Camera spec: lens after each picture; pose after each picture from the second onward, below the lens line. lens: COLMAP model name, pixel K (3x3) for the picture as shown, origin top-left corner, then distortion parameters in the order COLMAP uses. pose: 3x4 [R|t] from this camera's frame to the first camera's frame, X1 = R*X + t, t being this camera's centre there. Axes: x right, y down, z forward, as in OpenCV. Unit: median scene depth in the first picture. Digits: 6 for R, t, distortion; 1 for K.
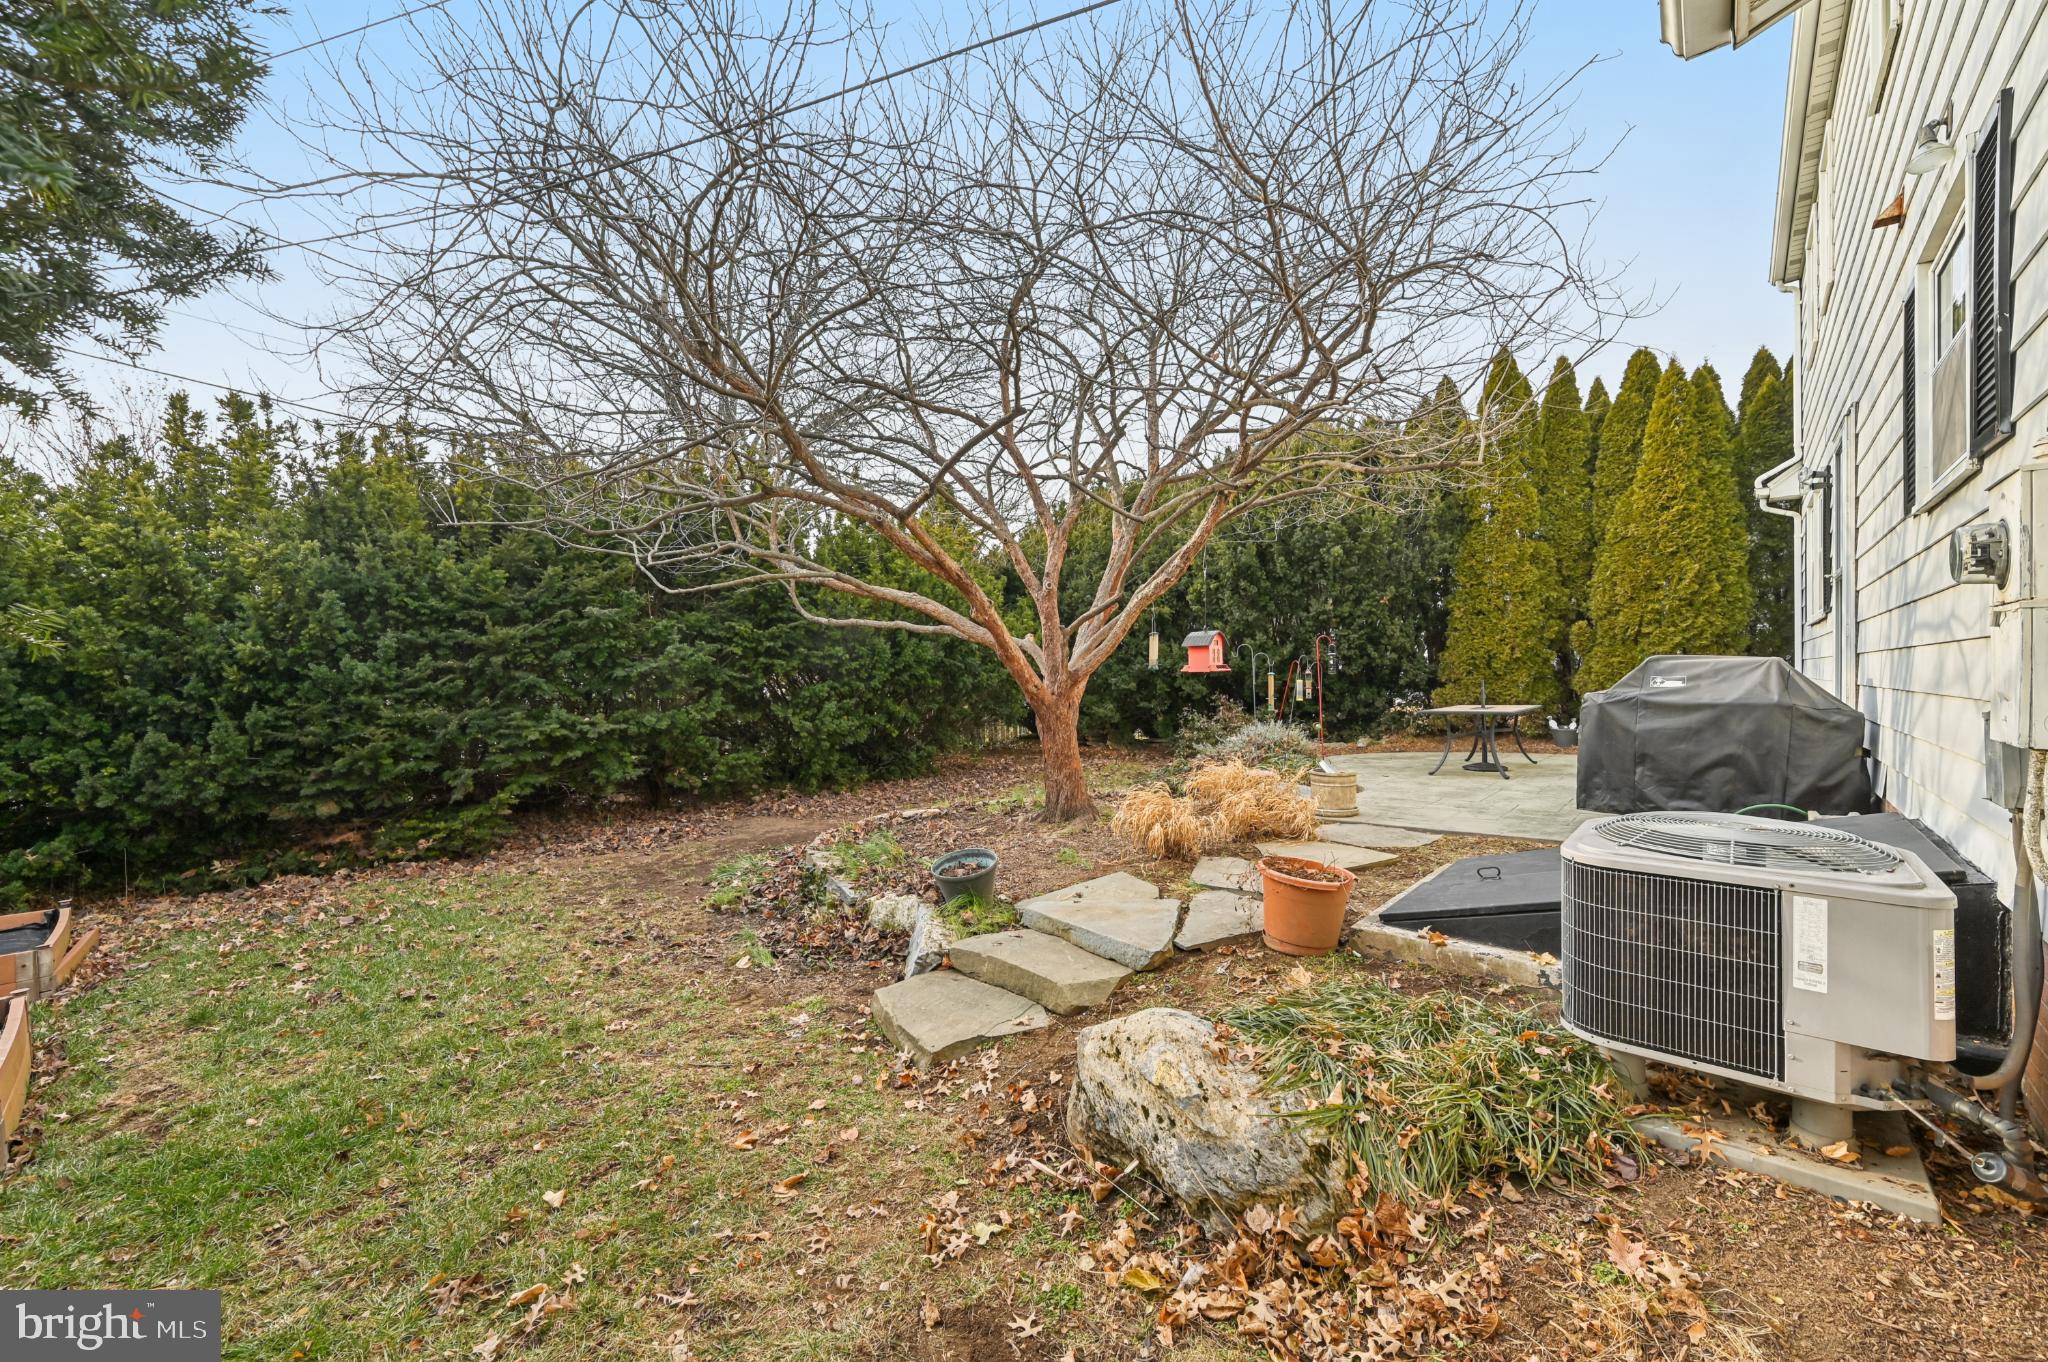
lens RADIAL K [[804.3, 0, 1026.2], [0, 804.3, 671.9], [0, 0, 1]] dist [0.000417, -0.000123]
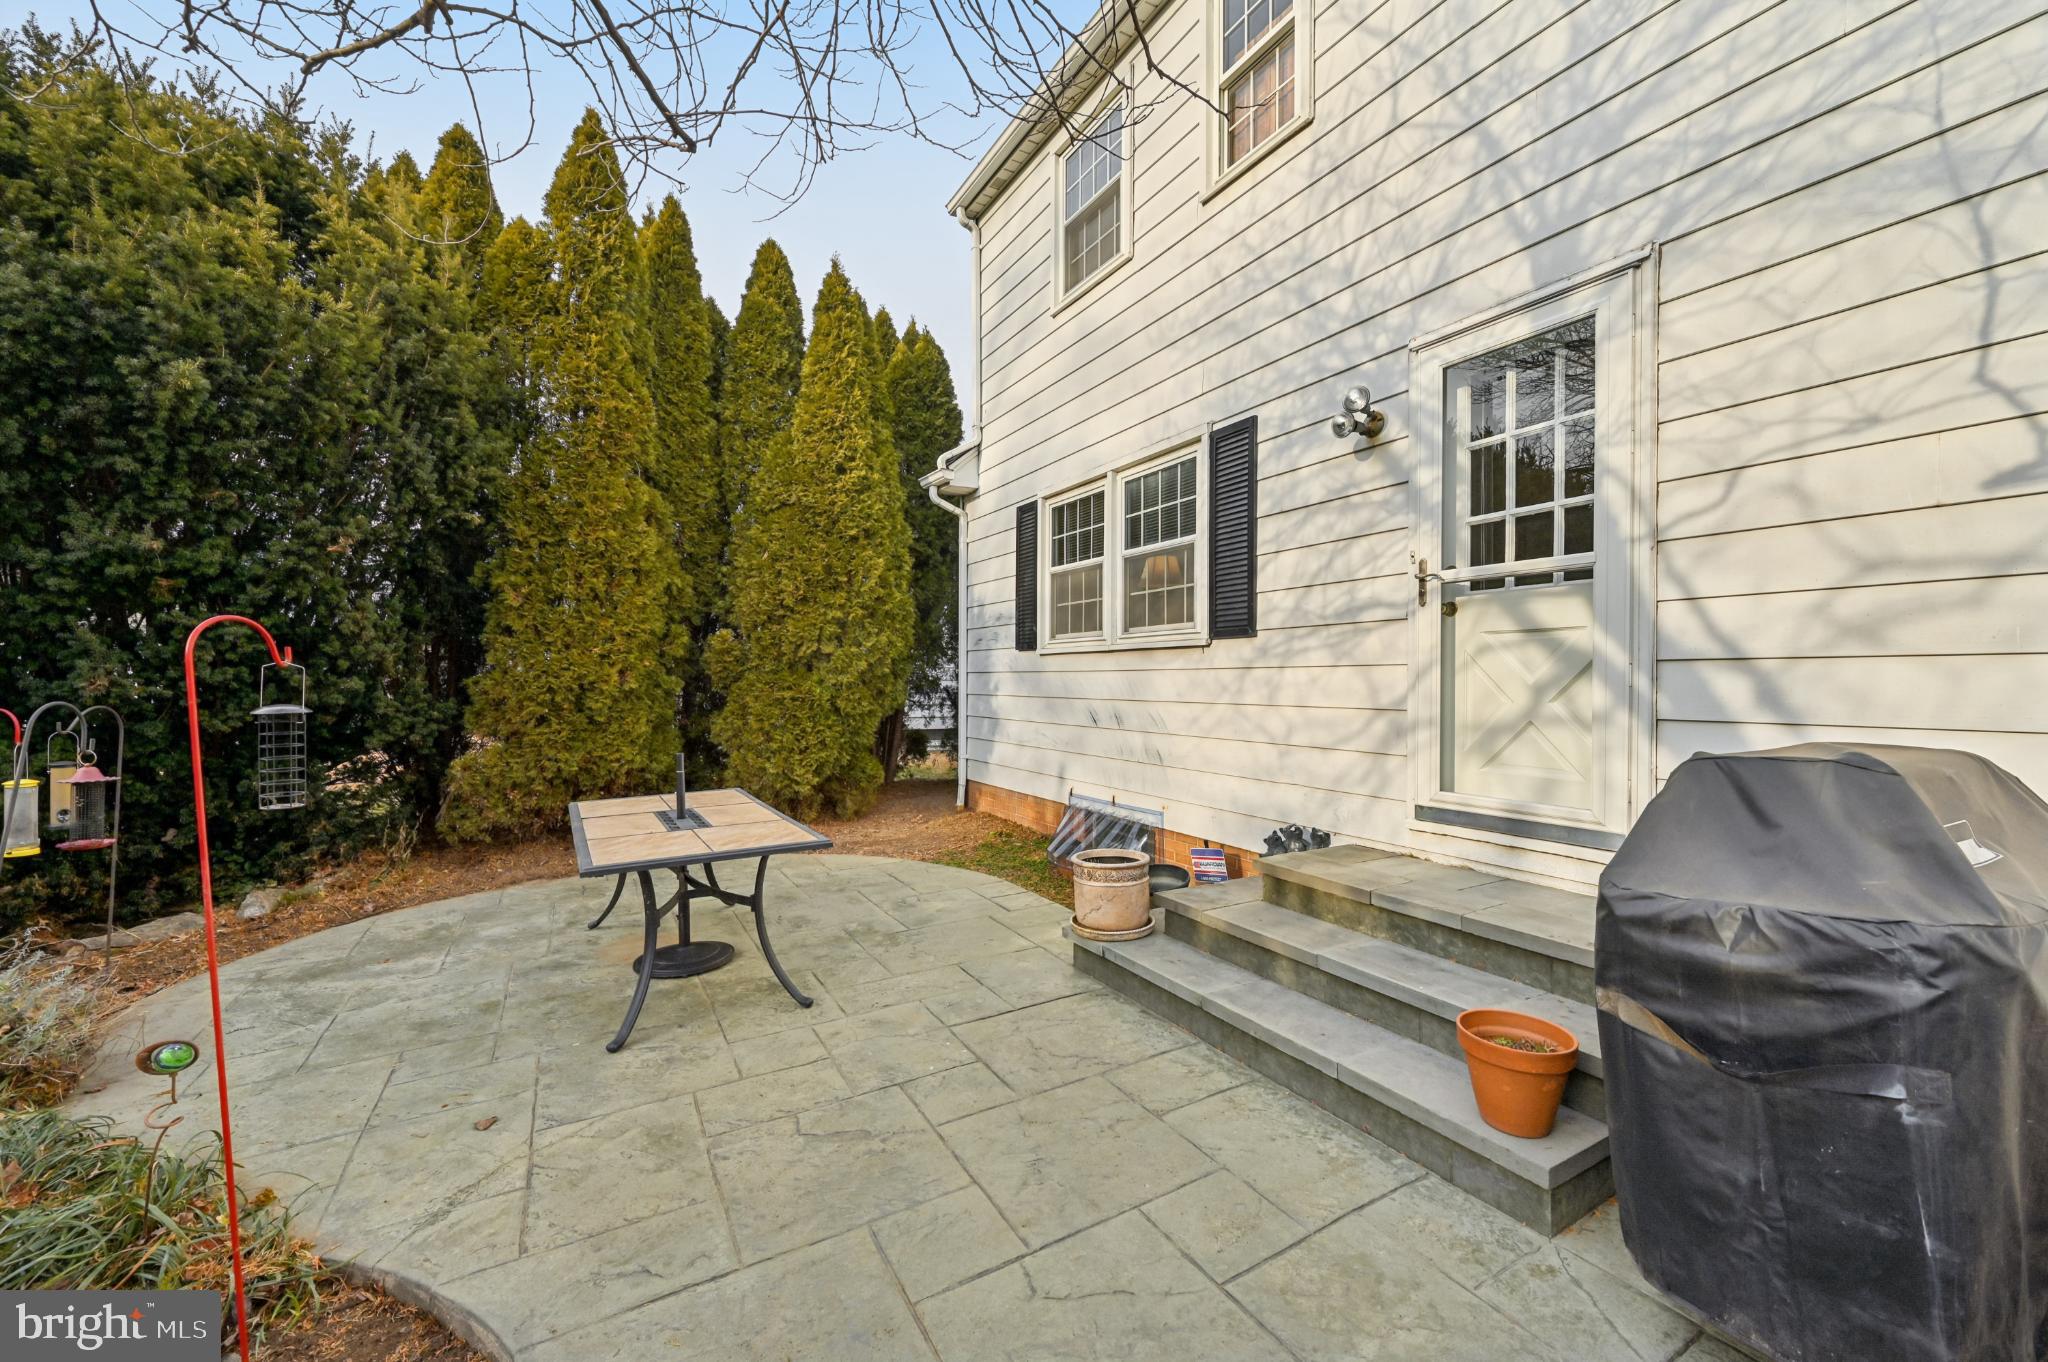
lens RADIAL K [[804.3, 0, 1026.3], [0, 804.3, 680.5], [0, 0, 1]] dist [0.000417, -0.000123]
pose [[0.336696, 0.010785, 0.941552, 0.198750], [0.004370, 0.999906, -0.013016, -0.016400], [-0.941603, 0.008497, 0.336617, 0.587116]]
